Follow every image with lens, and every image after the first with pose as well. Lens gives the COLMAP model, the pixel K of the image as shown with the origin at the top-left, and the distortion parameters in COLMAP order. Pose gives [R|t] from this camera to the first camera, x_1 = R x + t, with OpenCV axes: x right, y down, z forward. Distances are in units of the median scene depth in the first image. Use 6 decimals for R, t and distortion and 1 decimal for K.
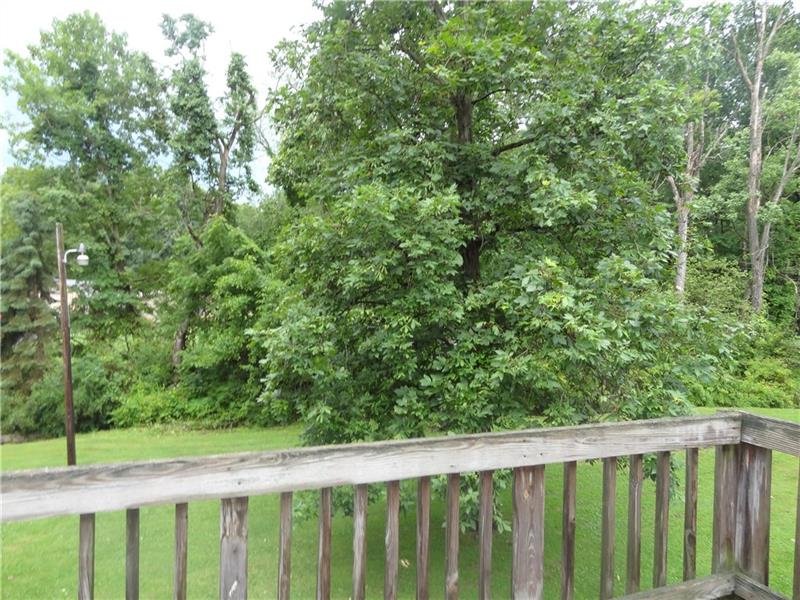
lens RADIAL K [[562.7, 0, 402.5], [0, 562.7, 291.2], [0, 0, 1]] dist [-0.002311, 0.000465]
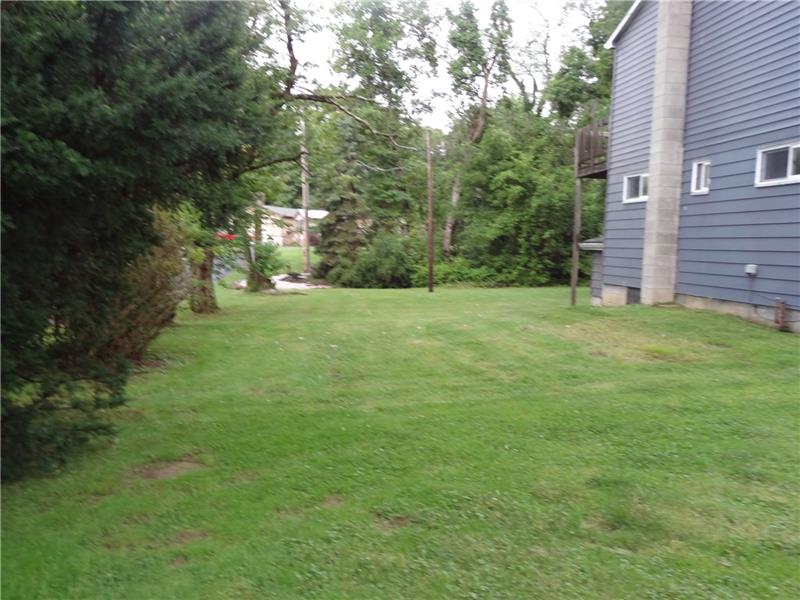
lens RADIAL K [[756.6, 0, 400.2], [0, 756.6, 301.0], [0, 0, 1]] dist [-0.013852, 0.000000]
pose [[0.967748, 0.039610, -0.248785, -0.090519], [-0.022078, 0.997097, 0.072873, 0.142309], [0.250949, -0.065030, 0.965813, -0.754582]]
